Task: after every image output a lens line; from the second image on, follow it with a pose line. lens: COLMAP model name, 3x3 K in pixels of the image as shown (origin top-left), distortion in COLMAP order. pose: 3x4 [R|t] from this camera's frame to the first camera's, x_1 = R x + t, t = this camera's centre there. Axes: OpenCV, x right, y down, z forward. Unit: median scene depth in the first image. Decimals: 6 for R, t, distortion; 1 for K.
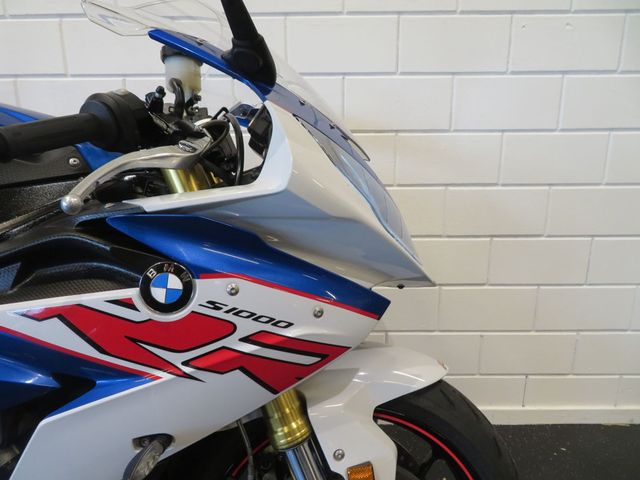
lens RADIAL K [[449.8, 0, 324.1], [0, 449.8, 237.3], [0, 0, 1]] dist [-0.008599, 0.009825]
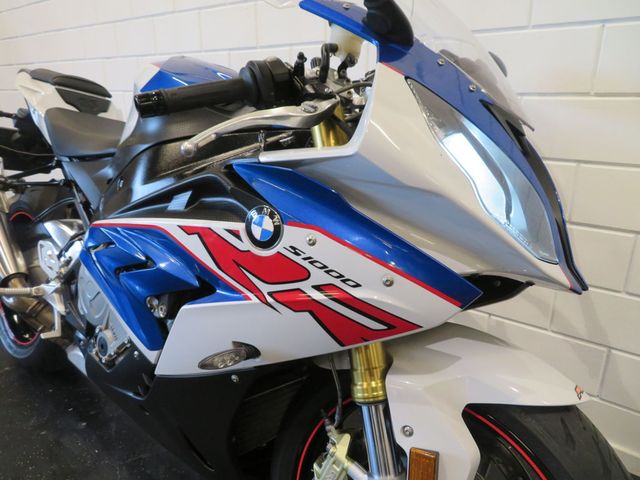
lens RADIAL K [[449.8, 0, 324.2], [0, 449.8, 237.9], [0, 0, 1]] dist [-0.008599, 0.009825]
pose [[0.805201, 0.190503, -0.561568, 0.433325], [-0.147856, 0.981581, 0.120984, -0.027605], [0.574273, -0.014385, 0.818538, 0.112825]]
